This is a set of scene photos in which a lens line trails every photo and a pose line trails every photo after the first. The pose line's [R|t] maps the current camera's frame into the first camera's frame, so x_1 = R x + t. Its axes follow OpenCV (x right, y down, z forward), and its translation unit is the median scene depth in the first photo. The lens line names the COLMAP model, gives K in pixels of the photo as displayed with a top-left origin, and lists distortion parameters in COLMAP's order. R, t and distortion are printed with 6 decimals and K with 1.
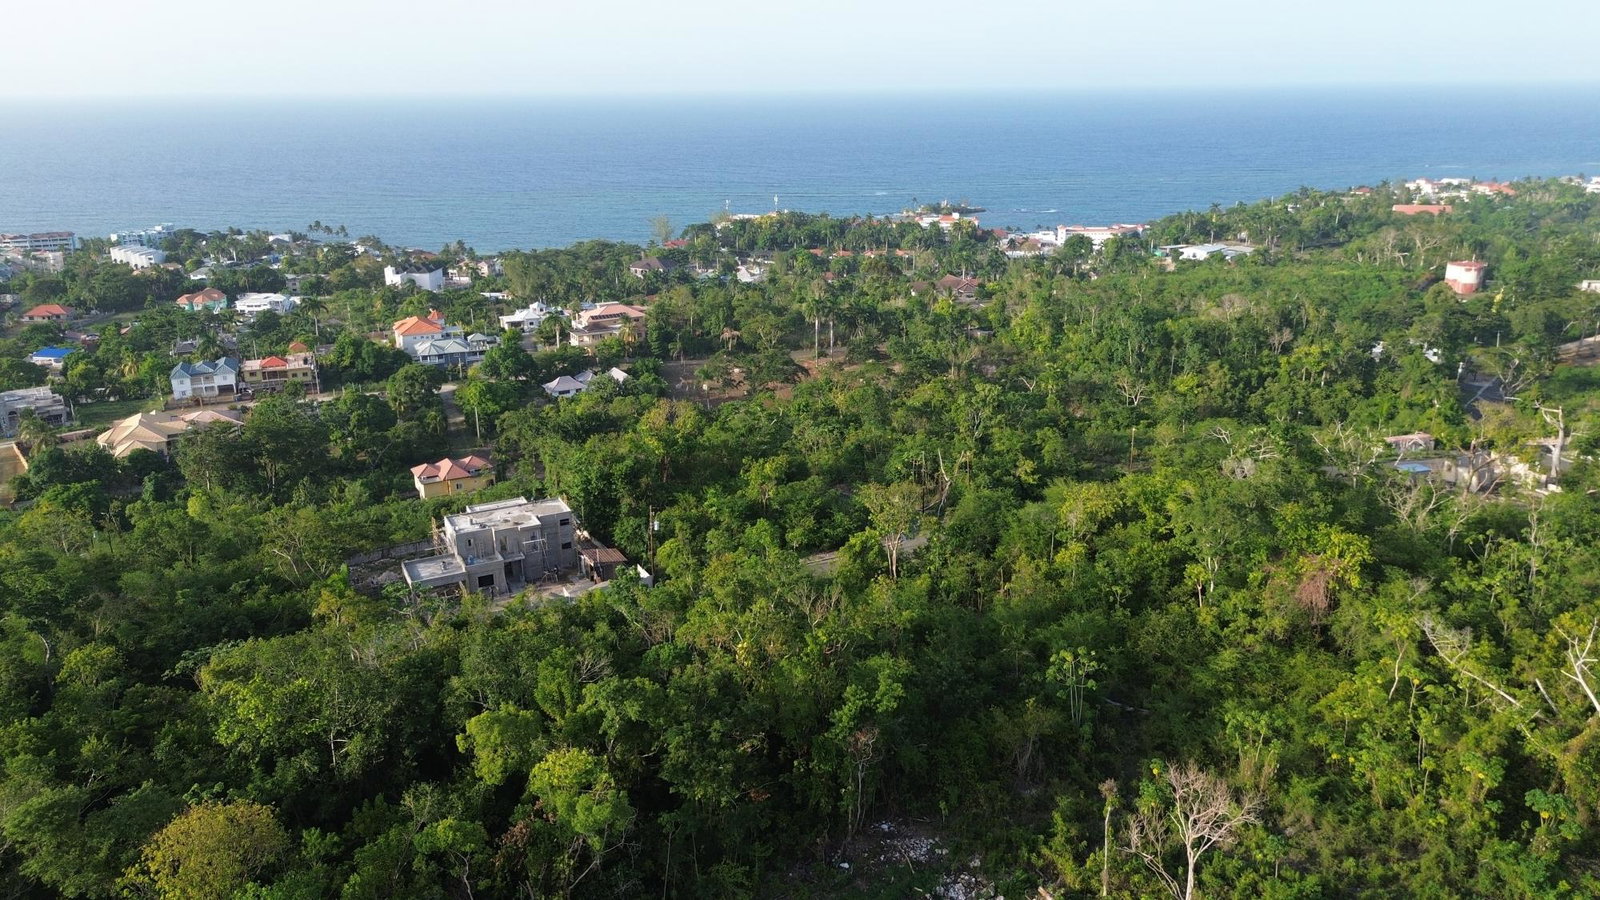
lens RADIAL K [[1142.1, 0, 786.5], [0, 1142.1, 440.3], [0, 0, 1]] dist [0.059125, -0.057726]
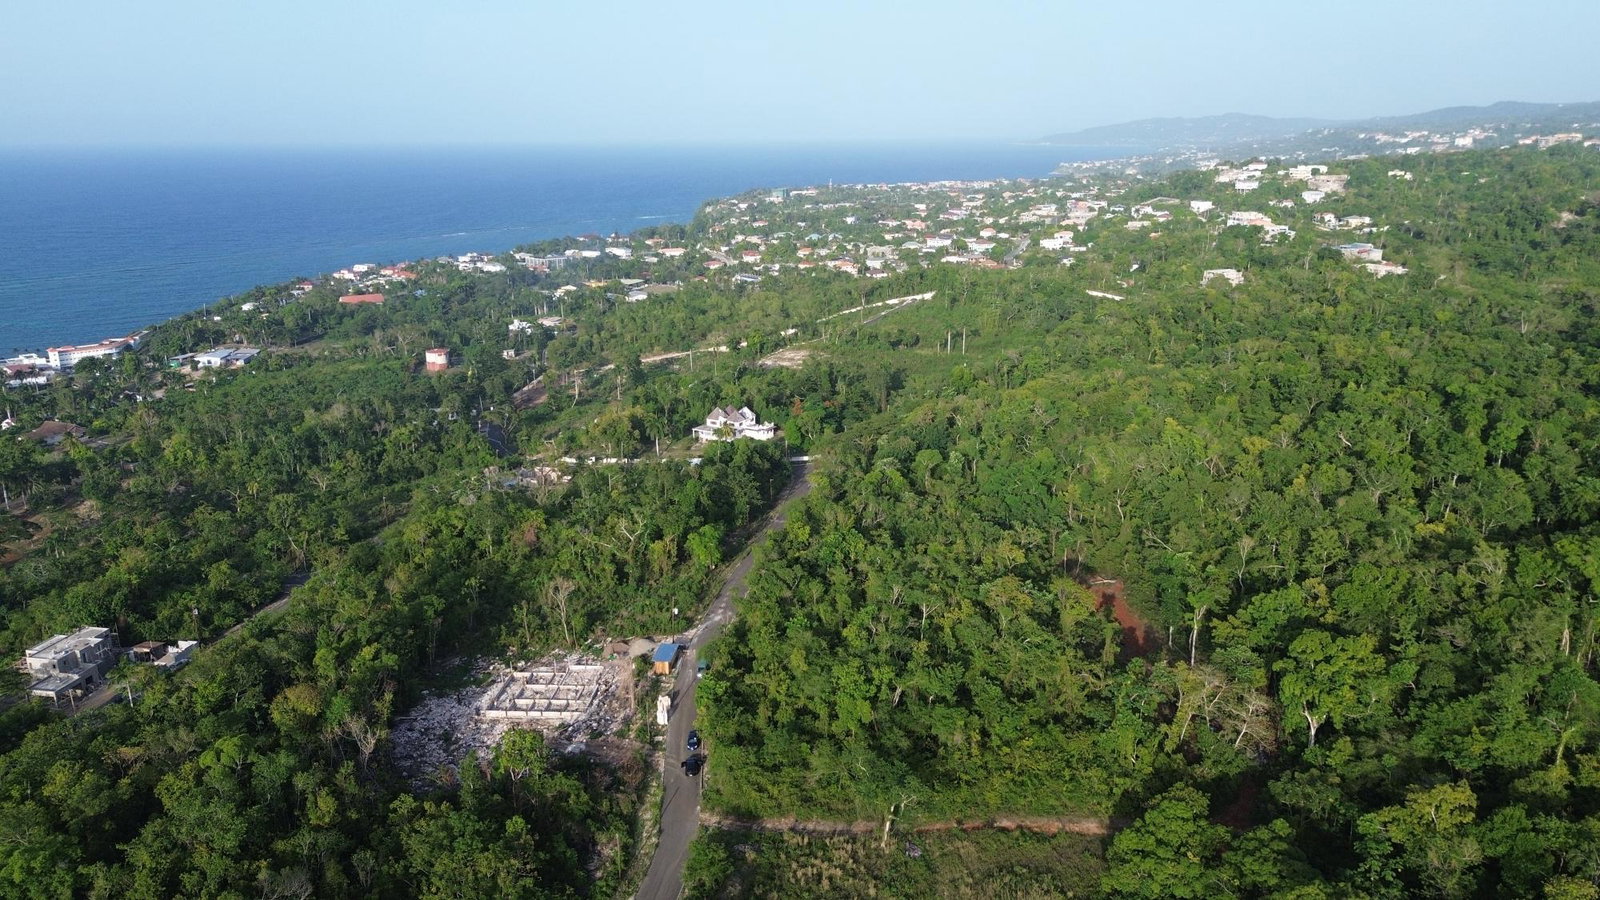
lens RADIAL K [[1140.1, 0, 799.2], [0, 1140.1, 459.9], [0, 0, 1]] dist [0.078536, -0.071411]
pose [[0.614358, -0.214208, 0.759394, -0.425602], [0.238040, 0.967918, 0.080451, -0.036664], [-0.752264, 0.131341, 0.645638, -0.438138]]
